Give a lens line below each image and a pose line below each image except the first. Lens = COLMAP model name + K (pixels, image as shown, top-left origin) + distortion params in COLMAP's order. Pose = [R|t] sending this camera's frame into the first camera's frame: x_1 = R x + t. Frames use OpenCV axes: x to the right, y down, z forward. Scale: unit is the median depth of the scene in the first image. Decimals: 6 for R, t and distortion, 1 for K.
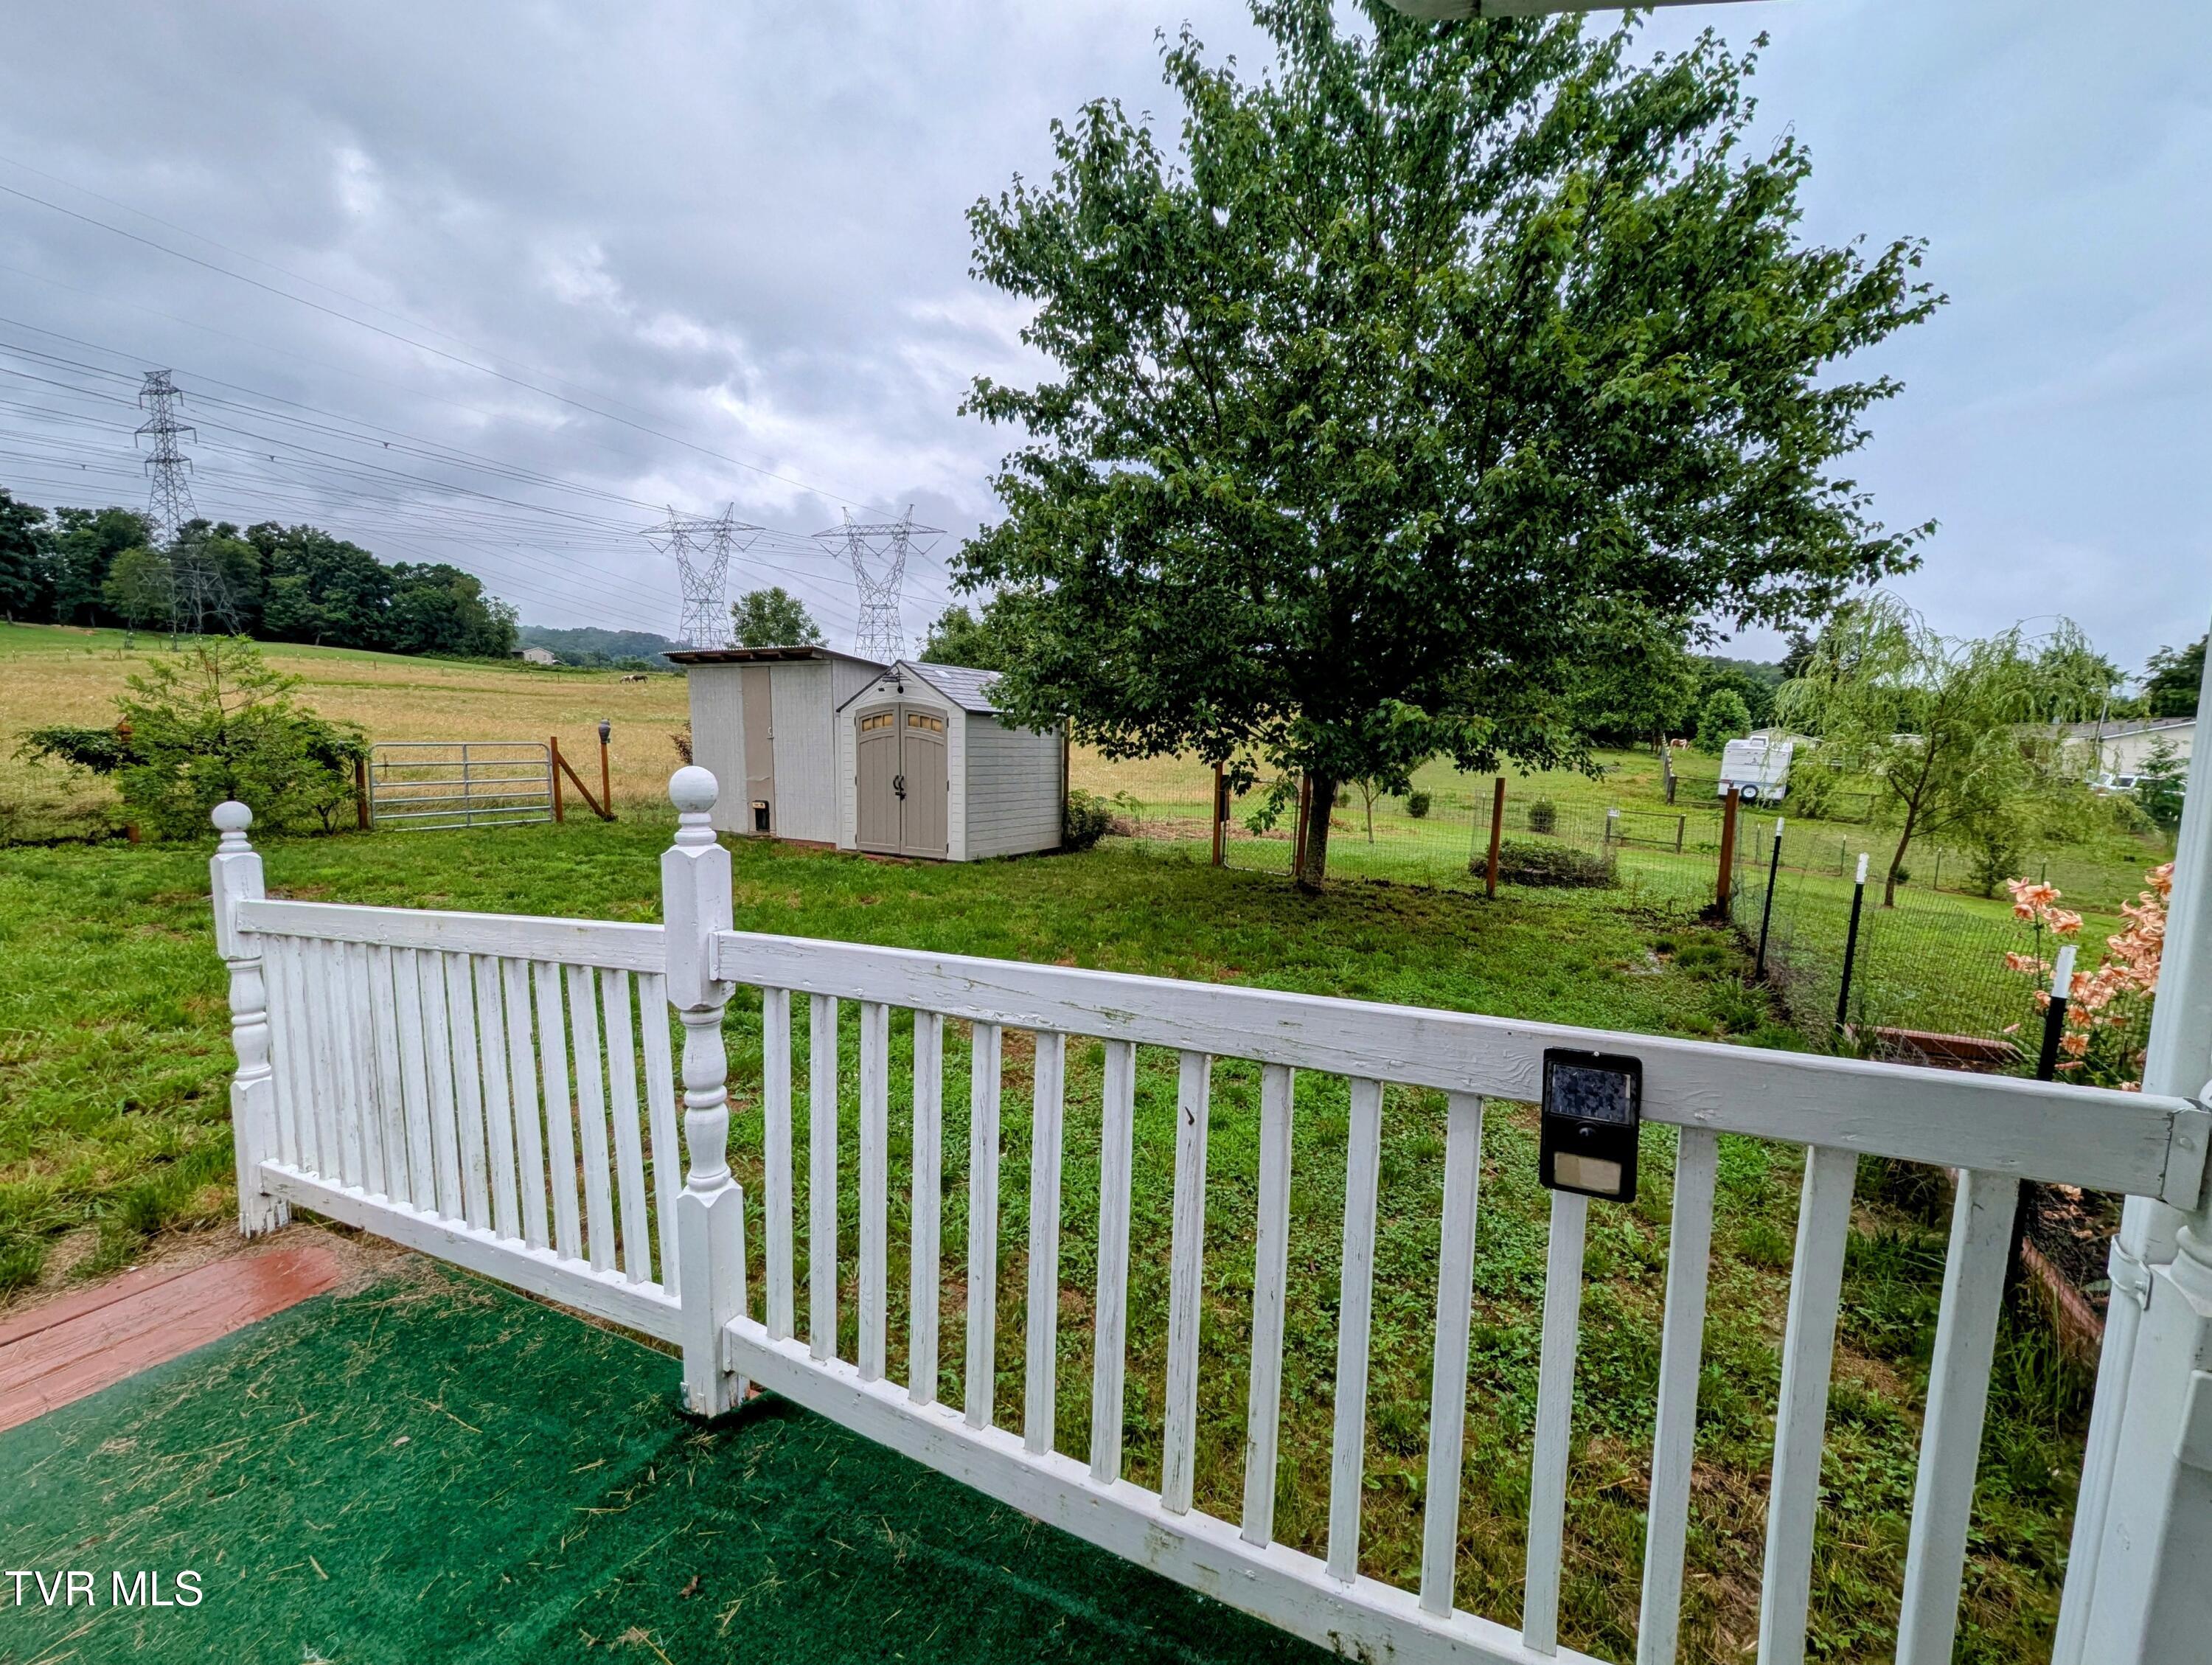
lens RADIAL K [[915.3, 0, 1112.2], [0, 915.3, 838.2], [0, 0, 1]] dist [-0.000511, -0.000337]
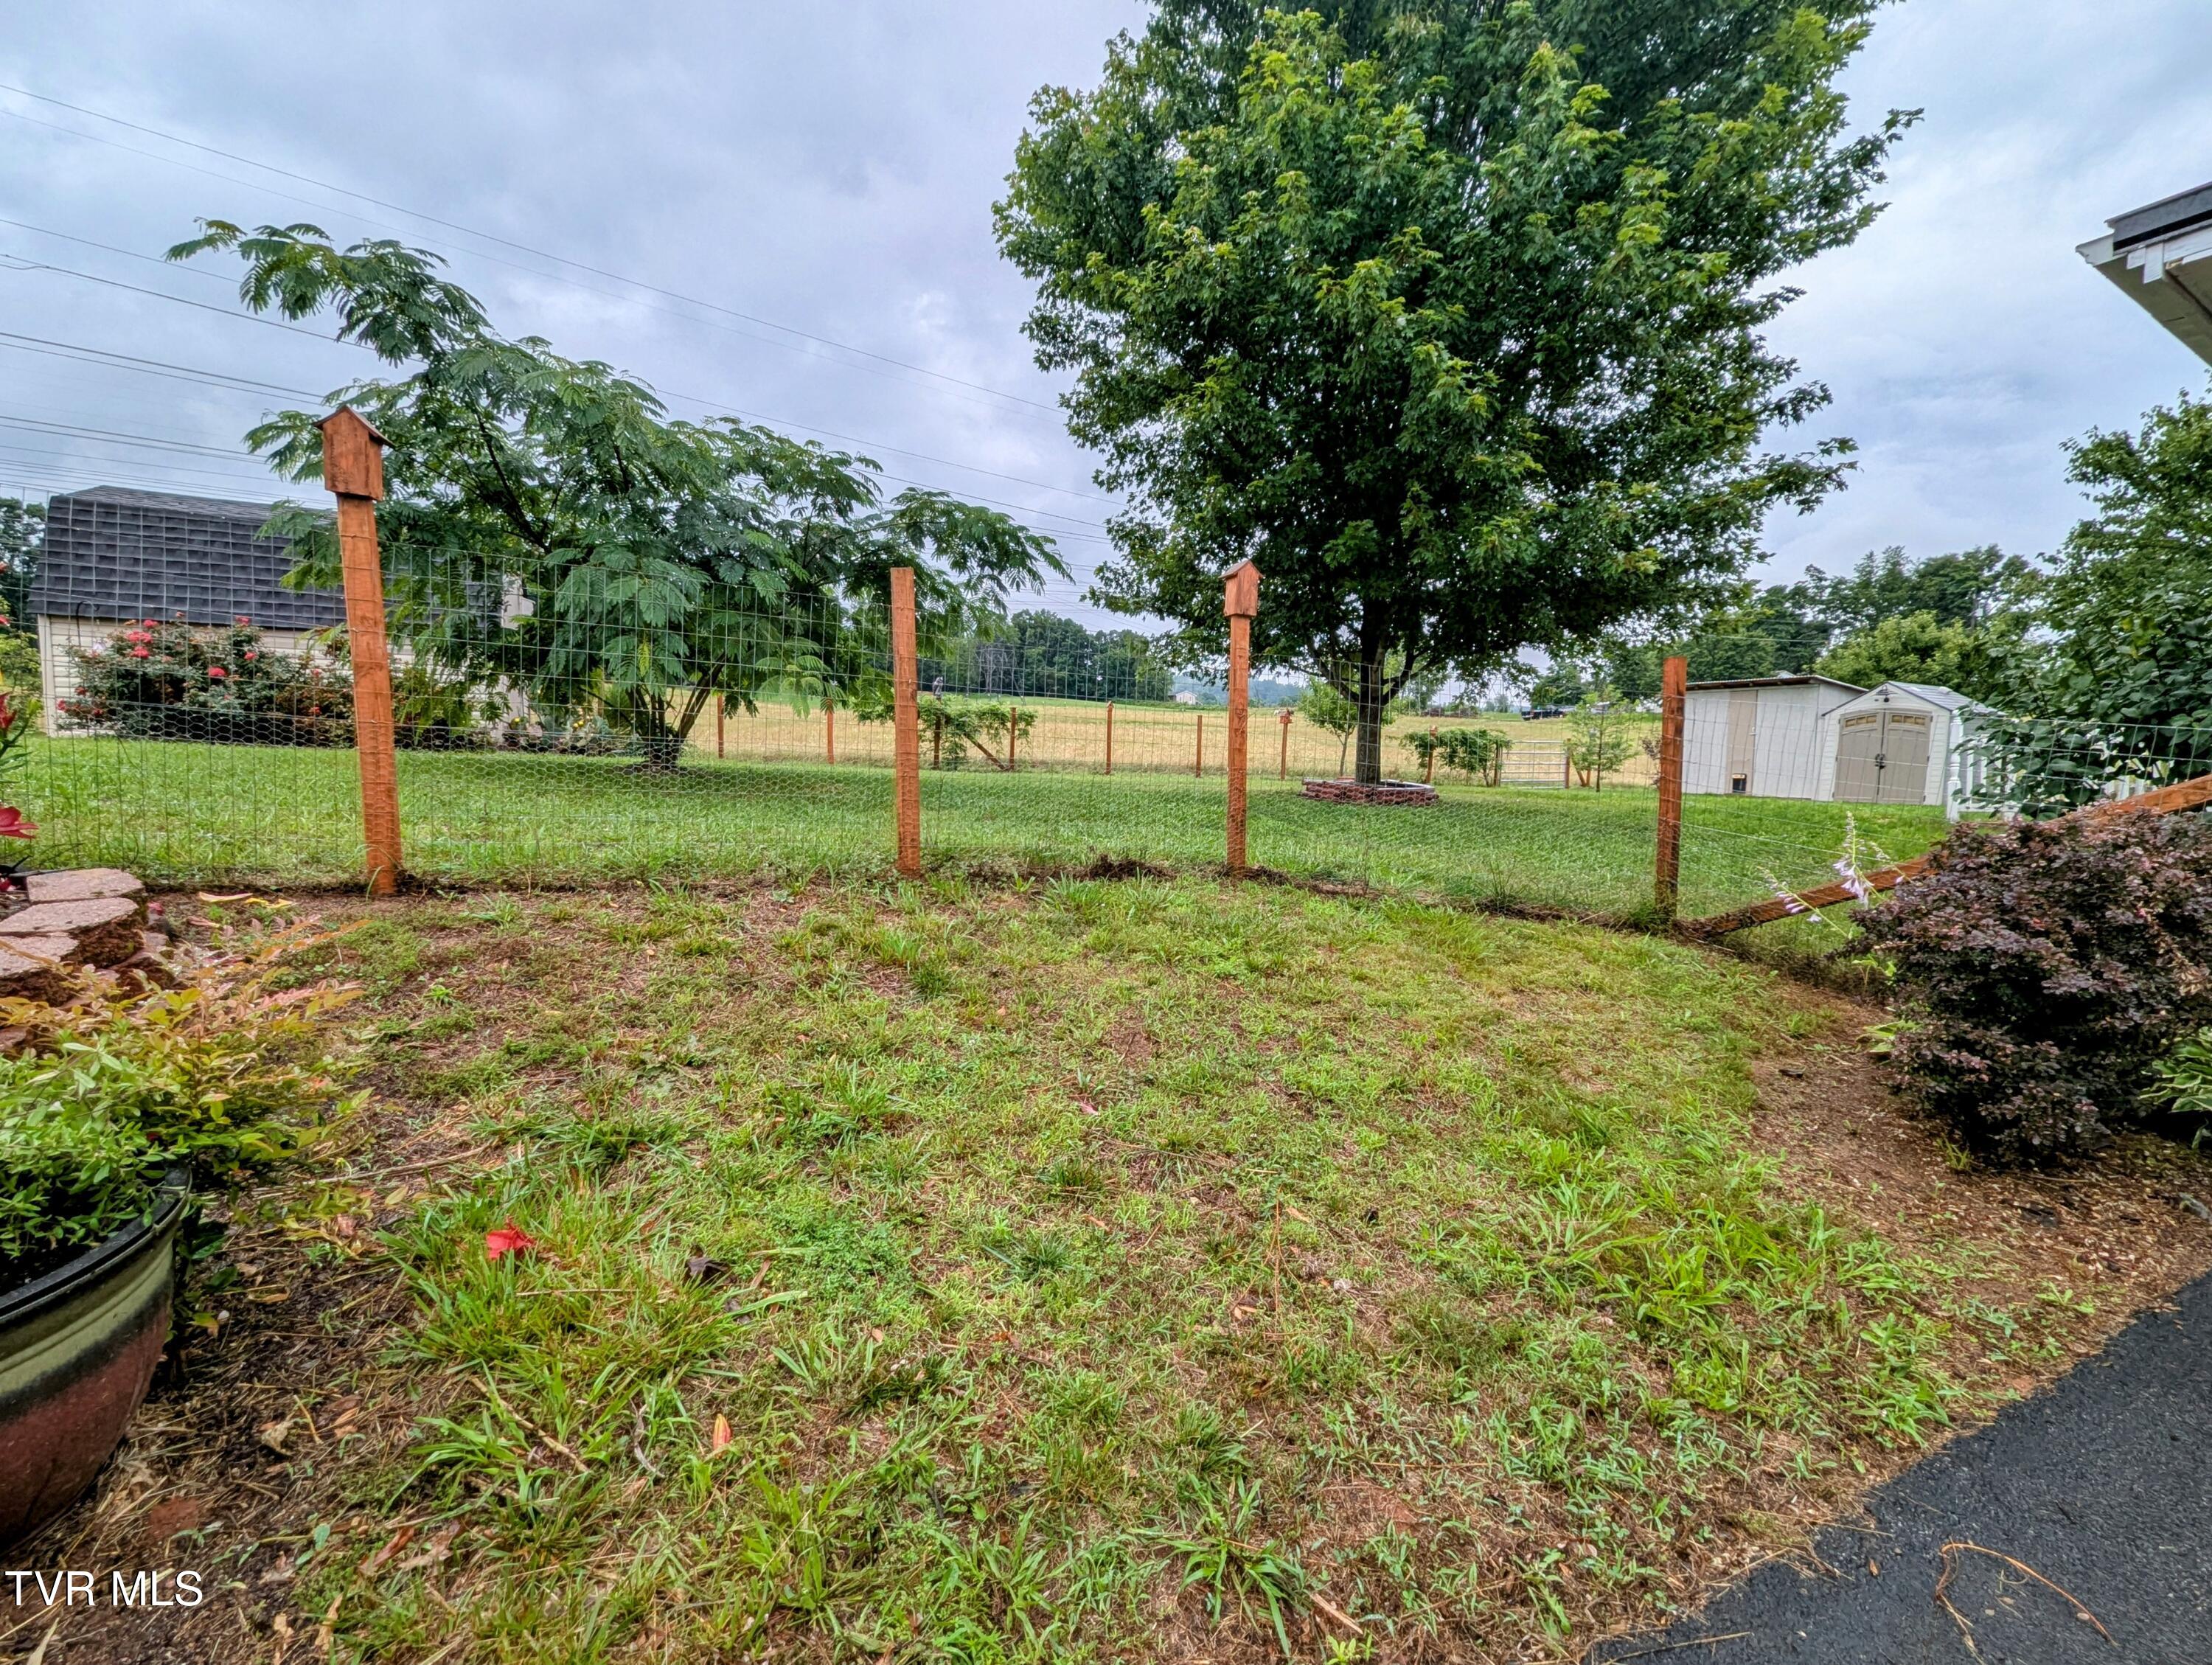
lens RADIAL K [[915.3, 0, 1112.2], [0, 915.3, 838.2], [0, 0, 1]] dist [-0.000511, -0.000337]
pose [[0.830504, 0.041907, -0.555434, -0.400023], [-0.059754, 0.998114, -0.014039, 0.160434], [0.553798, 0.044848, 0.831442, -0.938469]]
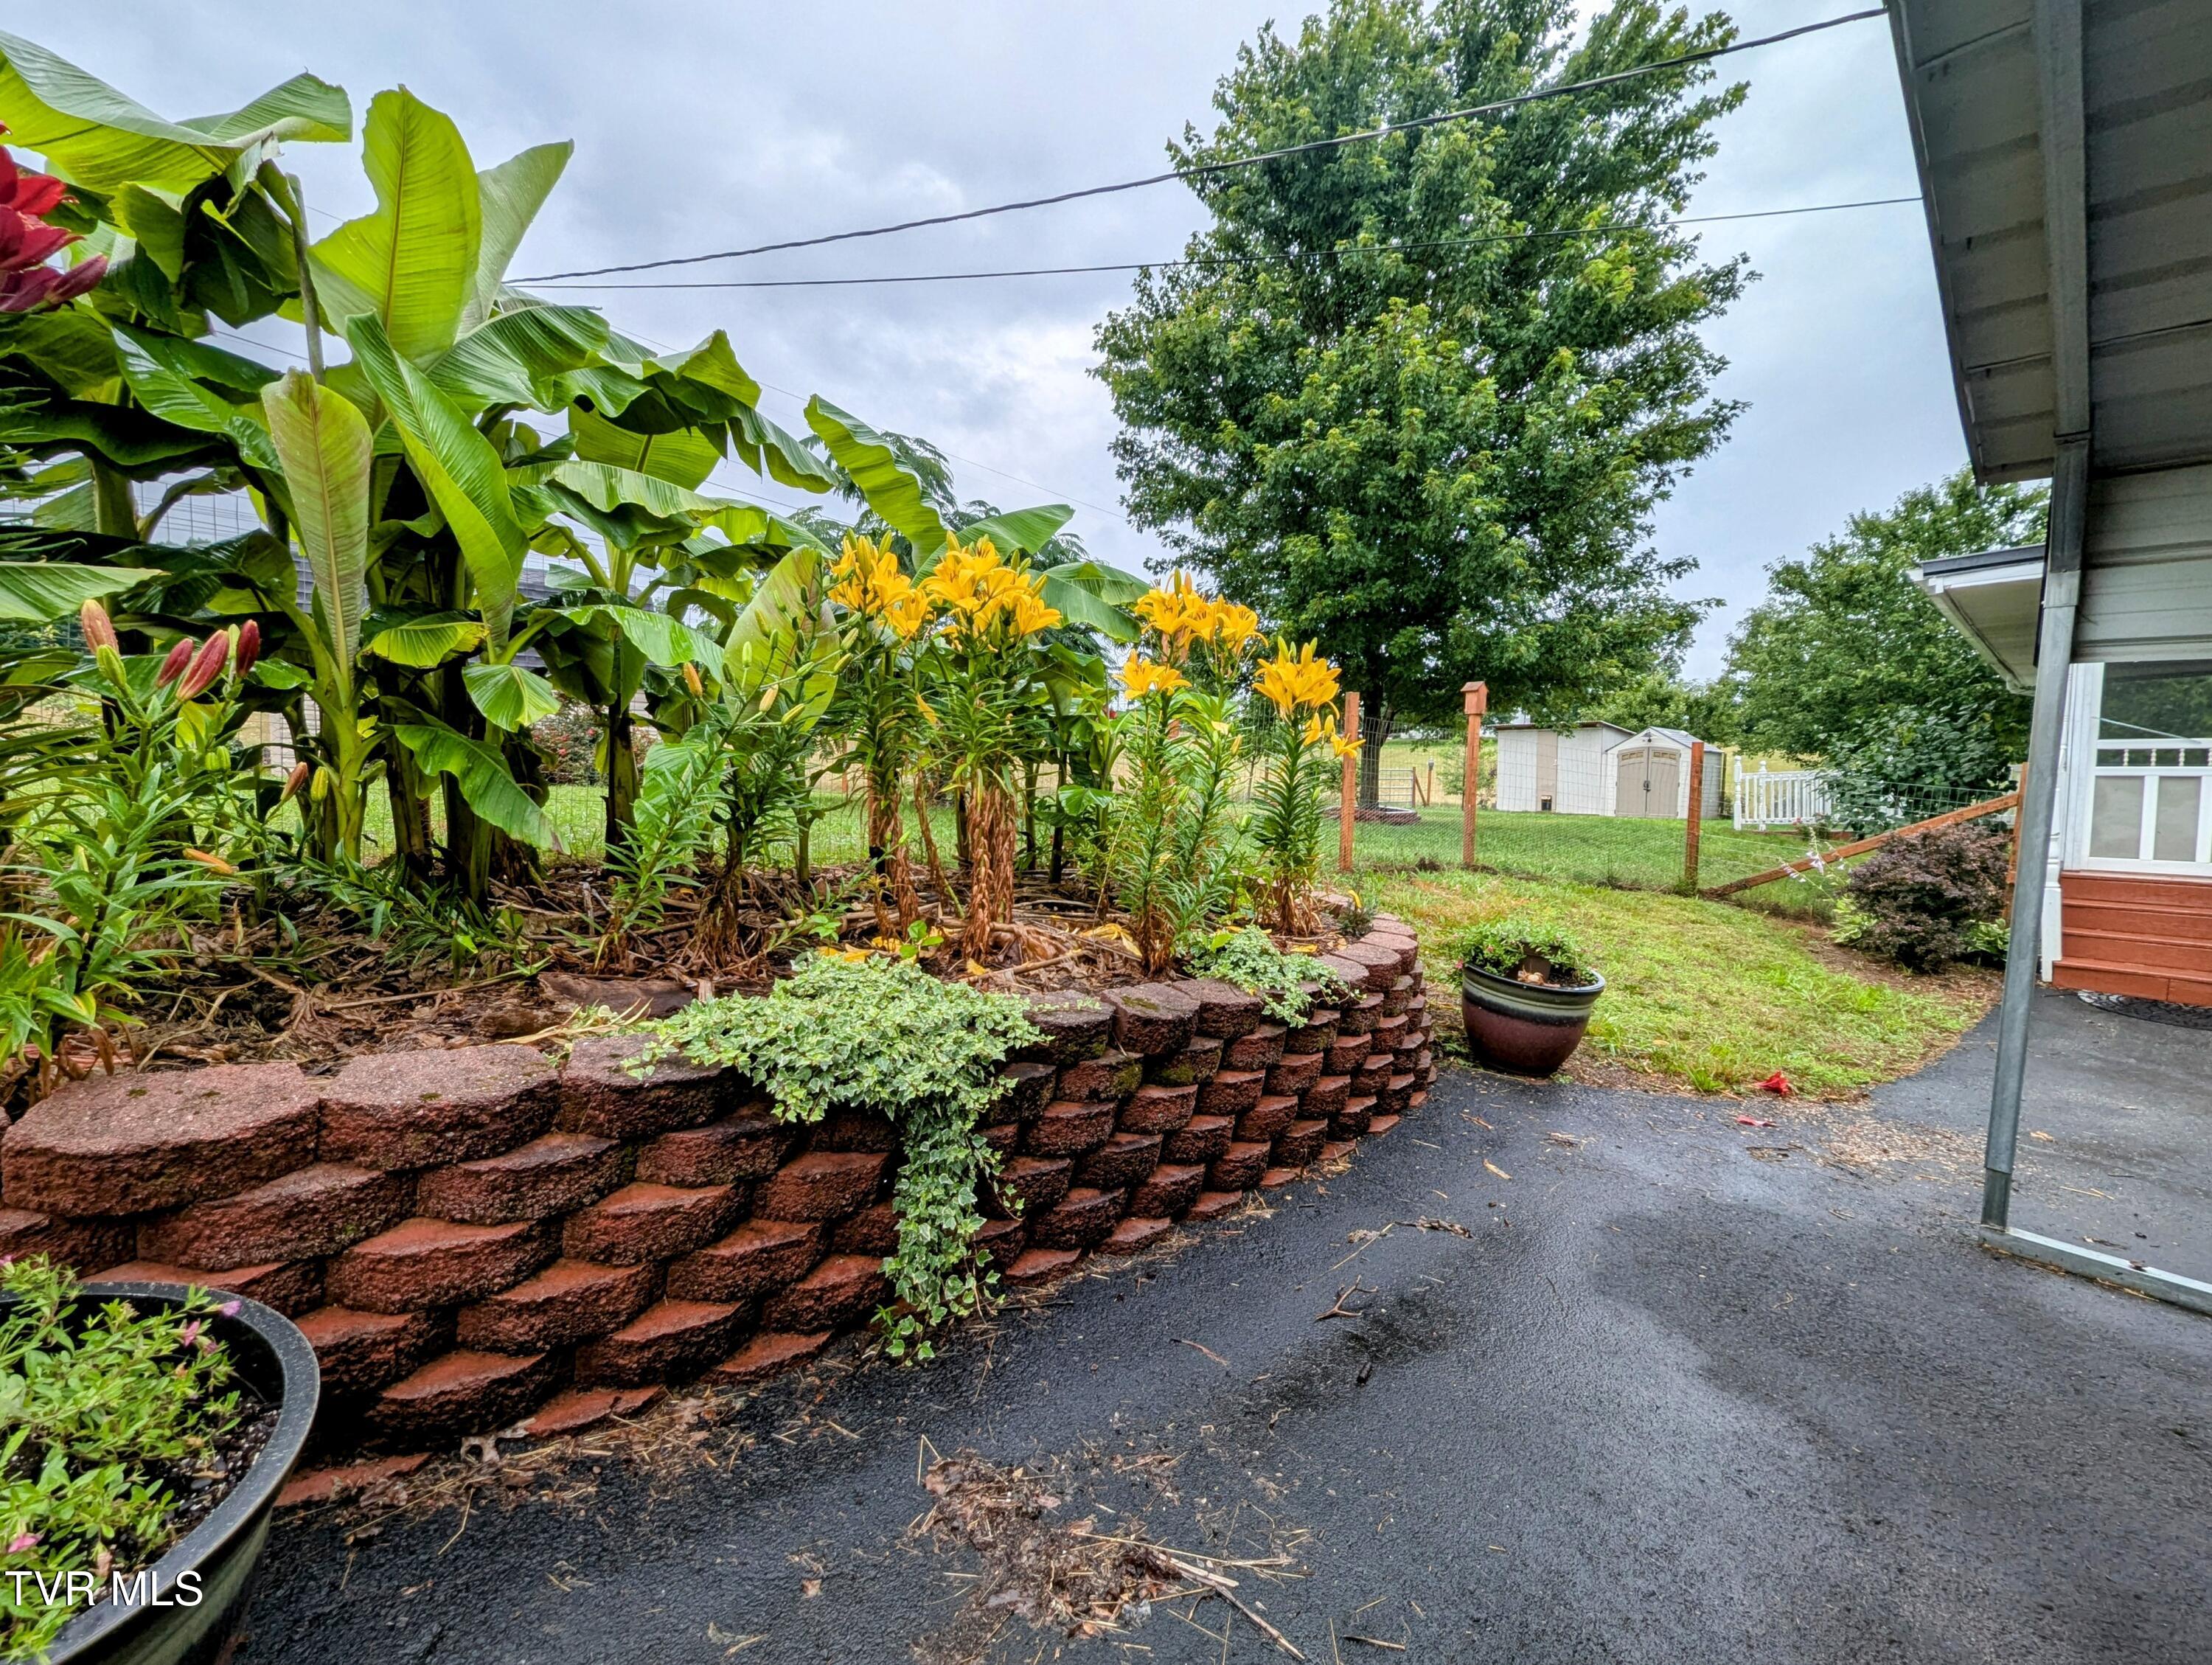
lens RADIAL K [[919.3, 0, 1106.0], [0, 919.3, 832.5], [0, 0, 1]] dist [0.001719, 0.000053]
pose [[0.935199, 0.014705, -0.353818, -0.572558], [-0.035312, 0.998030, -0.051856, 0.182982], [0.352359, 0.060990, 0.933876, -1.259496]]
